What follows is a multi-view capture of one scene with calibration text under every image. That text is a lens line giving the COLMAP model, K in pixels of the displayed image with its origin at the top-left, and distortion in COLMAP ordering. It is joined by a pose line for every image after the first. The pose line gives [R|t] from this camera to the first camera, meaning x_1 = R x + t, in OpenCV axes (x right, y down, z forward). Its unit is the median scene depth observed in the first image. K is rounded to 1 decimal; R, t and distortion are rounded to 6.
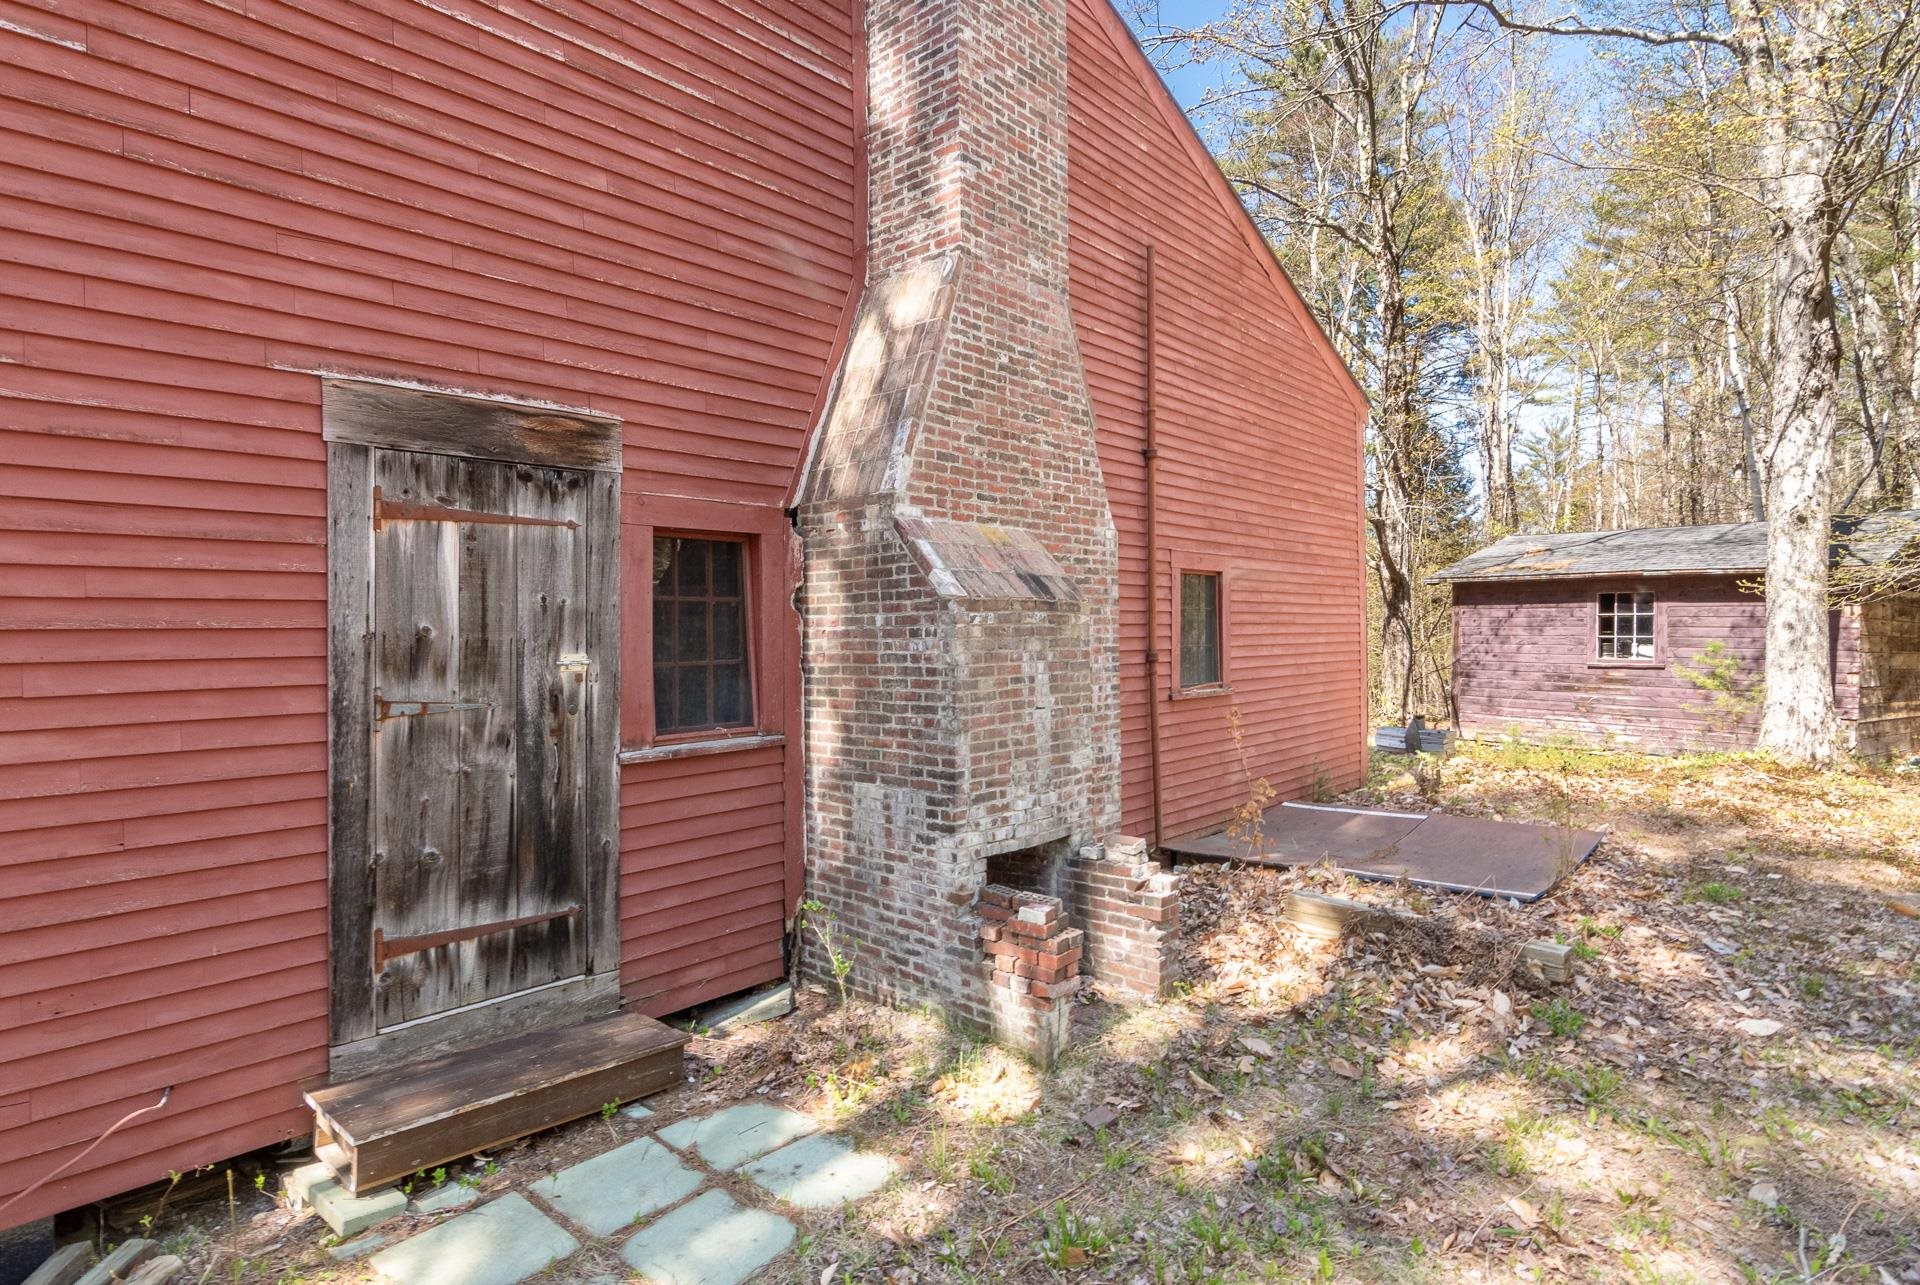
lens RADIAL K [[1097.1, 0, 956.0], [0, 1097.1, 630.8], [0, 0, 1]] dist [-0.011540, 0.000720]
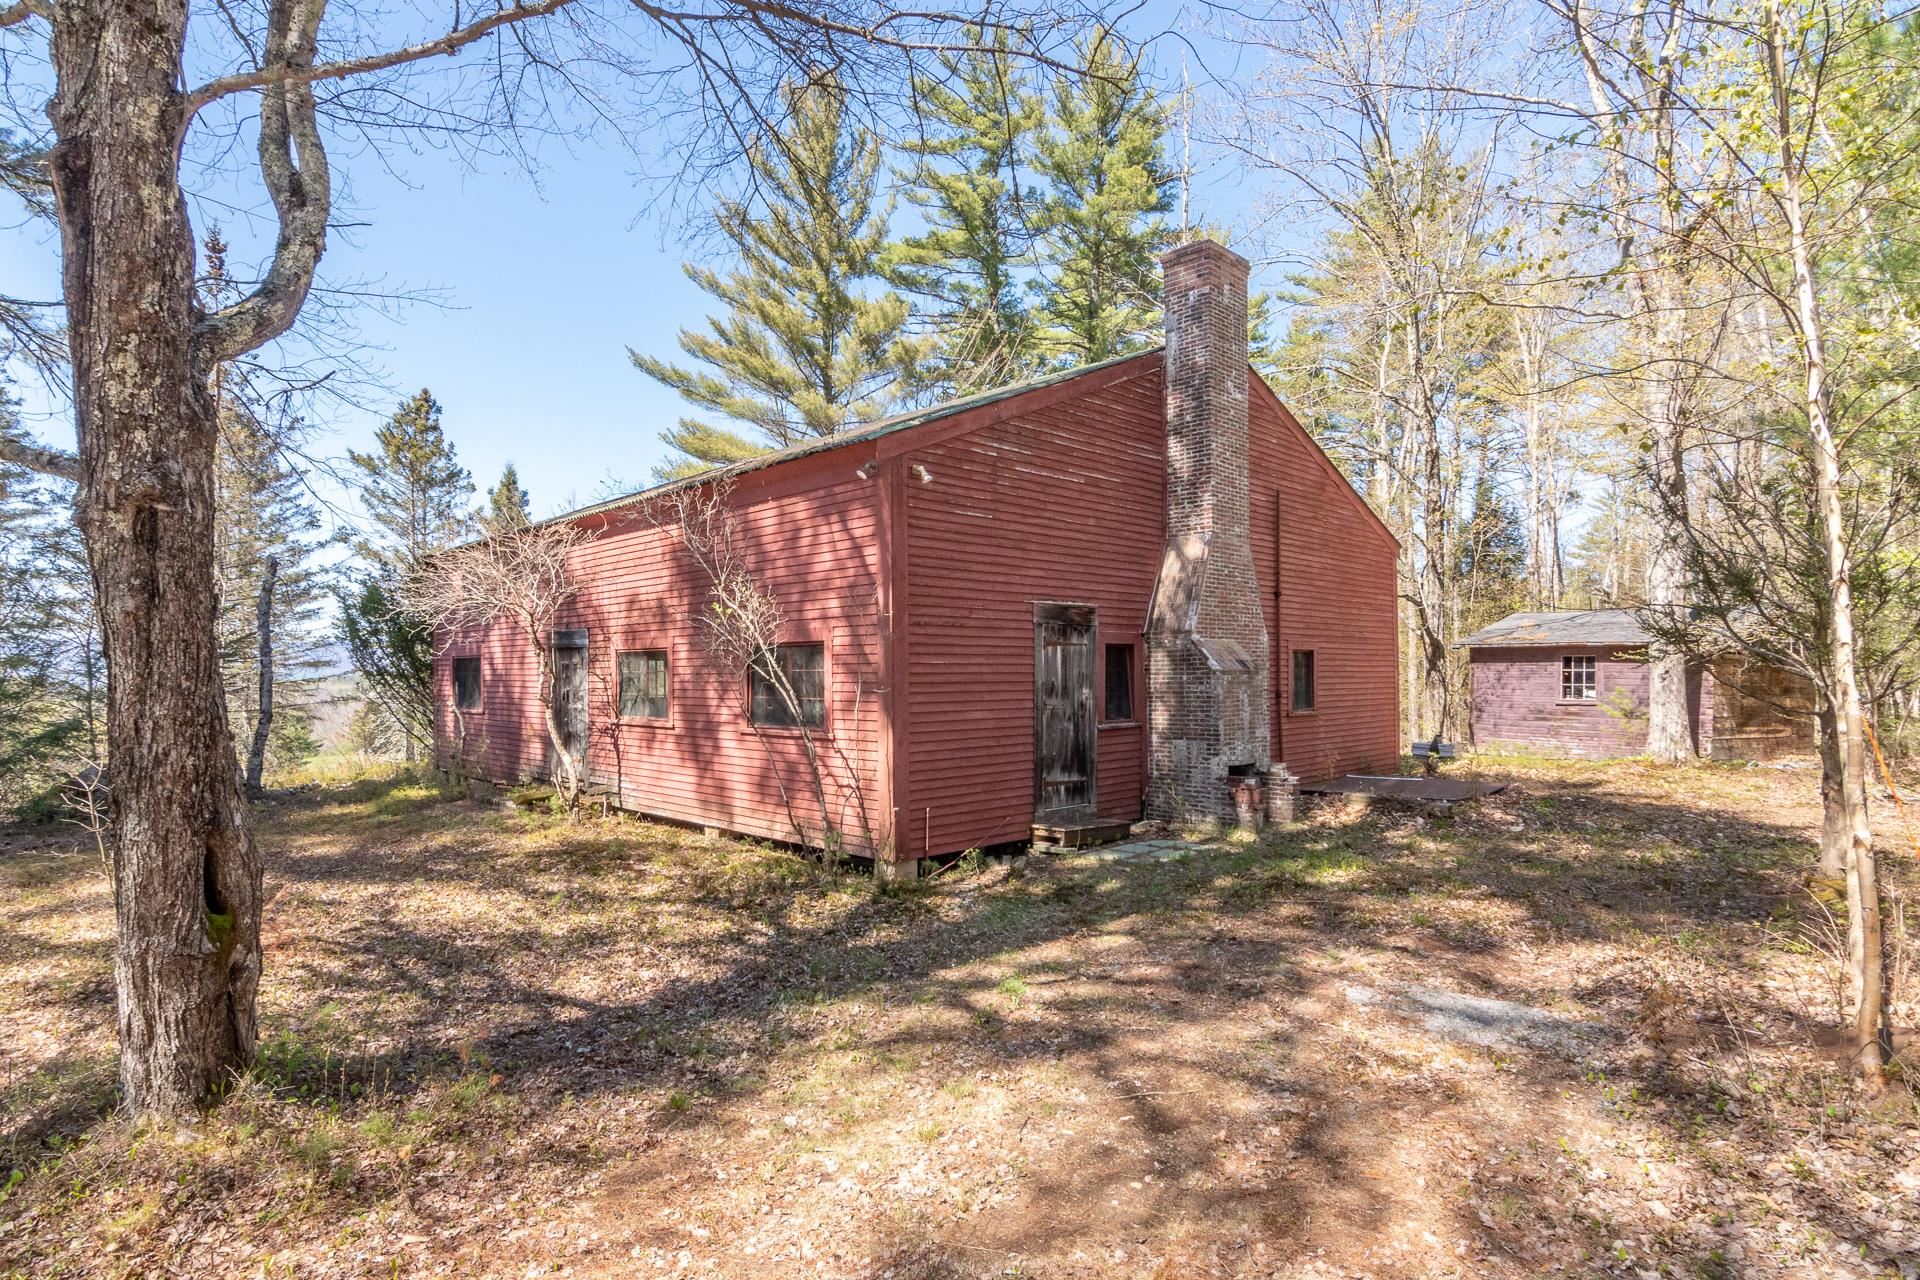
lens RADIAL K [[1097.1, 0, 974.1], [0, 1097.1, 657.3], [0, 0, 1]] dist [-0.011540, 0.000720]
pose [[0.998496, 0.002517, -0.054772, -0.401667], [-0.003429, 0.999857, -0.016557, -0.012755], [0.054722, 0.016720, 0.998362, -1.544248]]
